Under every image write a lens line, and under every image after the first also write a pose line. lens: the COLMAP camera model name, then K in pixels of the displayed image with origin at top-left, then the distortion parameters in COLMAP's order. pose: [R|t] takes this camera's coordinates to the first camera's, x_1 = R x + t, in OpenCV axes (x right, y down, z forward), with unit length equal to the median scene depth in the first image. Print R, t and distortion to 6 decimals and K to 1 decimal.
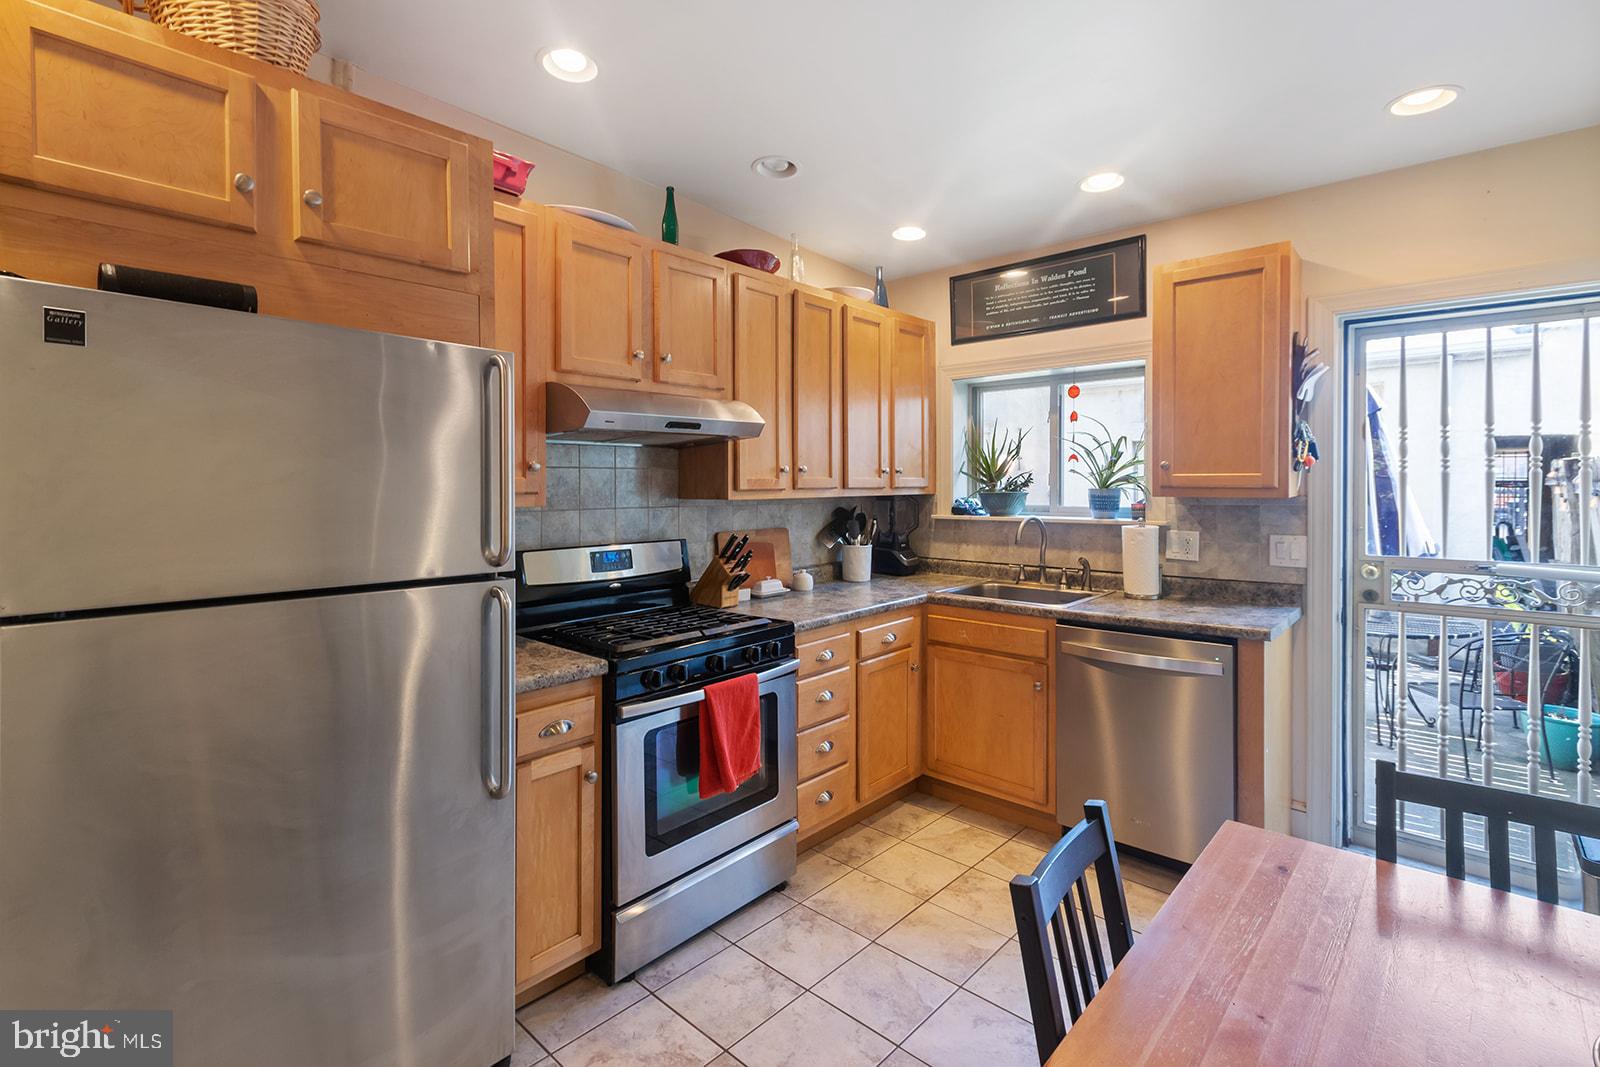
lens RADIAL K [[736.2, 0, 788.1], [0, 736.2, 483.8], [0, 0, 1]] dist [0.014396, -0.008460]
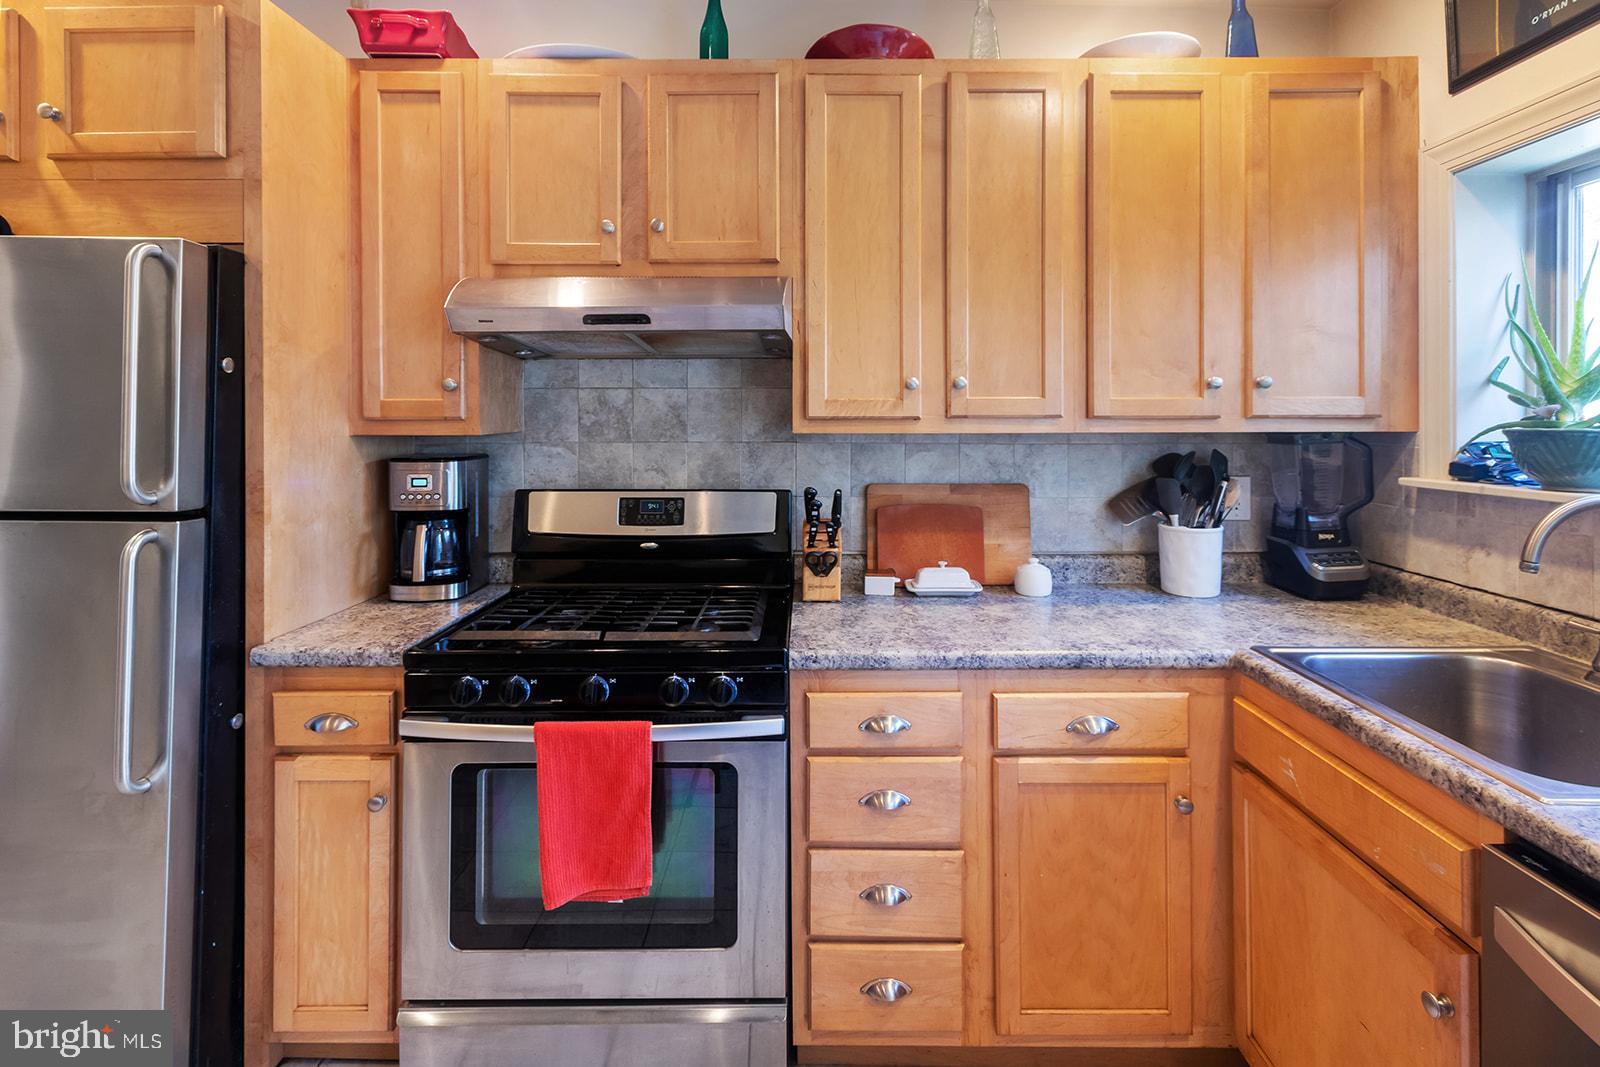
lens RADIAL K [[763.1, 0, 802.3], [0, 763.1, 411.2], [0, 0, 1]] dist [0.004783, 0.000669]
pose [[0.672233, -0.004523, -0.740326, 0.370081], [-0.002895, 0.999958, -0.008739, 0.007719], [0.740334, 0.008018, 0.672191, 0.502862]]
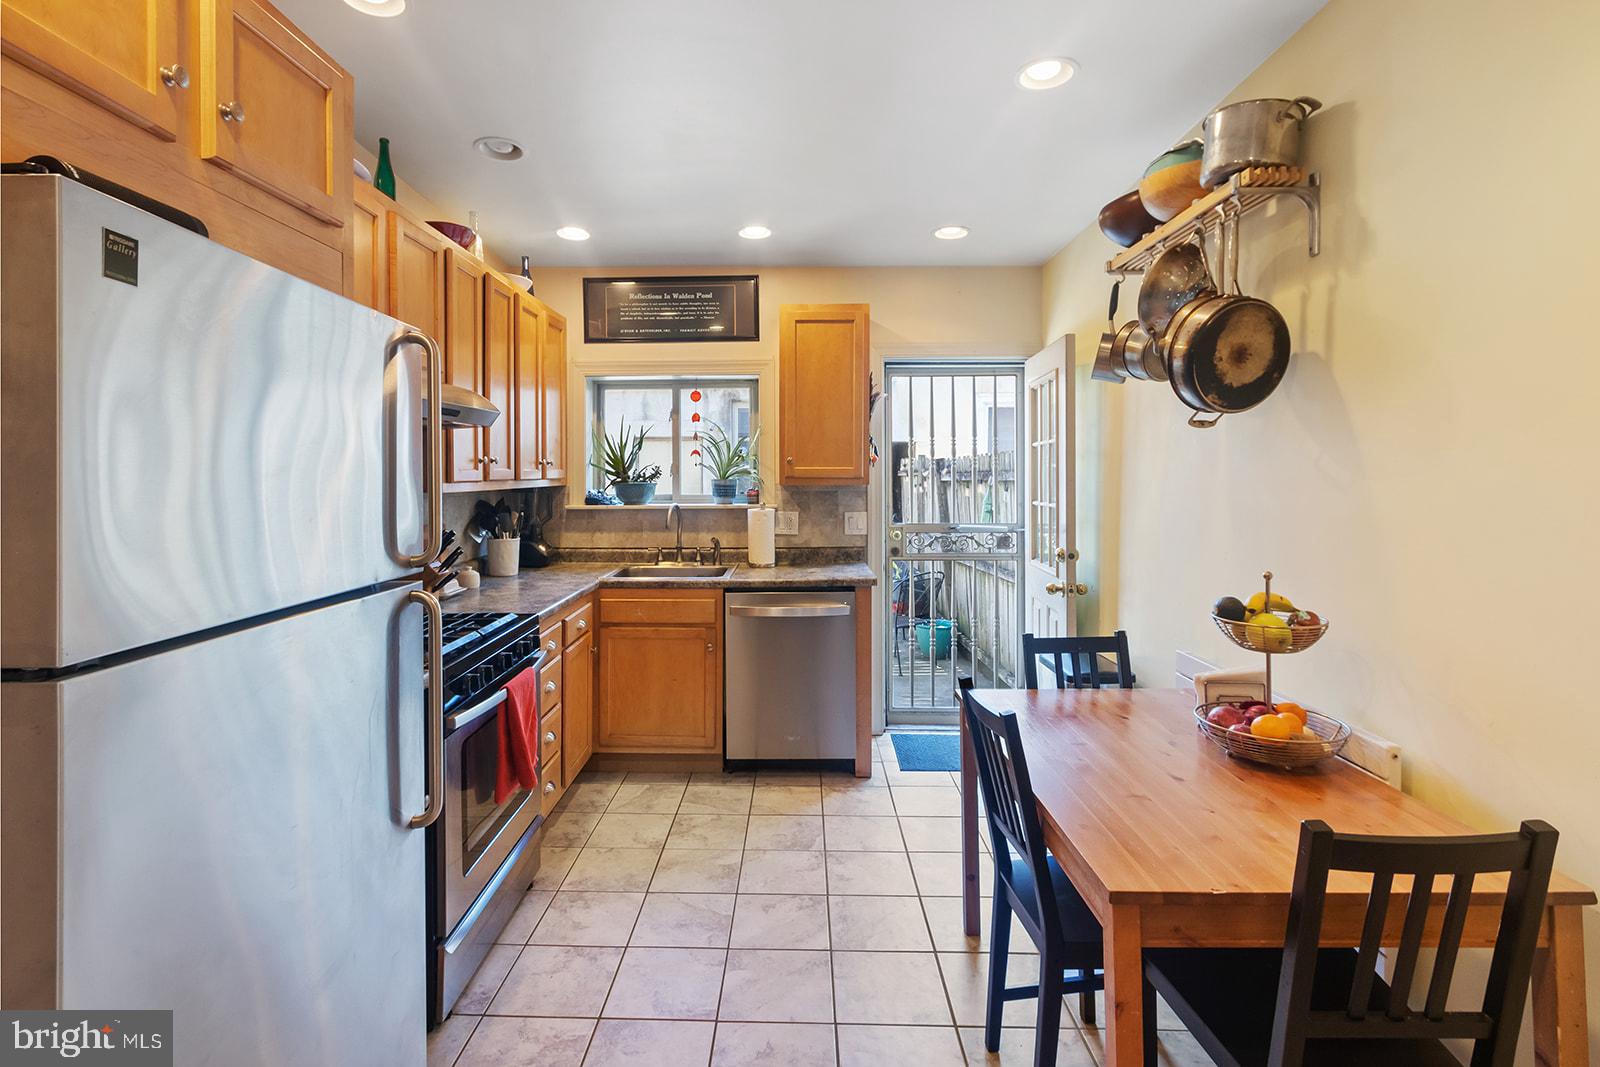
lens RADIAL K [[768.0, 0, 763.4], [0, 768.0, 466.6], [0, 0, 1]] dist [0.002088, 0.000001]
pose [[0.761954, 0.005833, 0.647605, -0.357026], [0.001942, 0.999934, -0.011291, 0.000397], [-0.647629, 0.009861, 0.761892, 0.009420]]
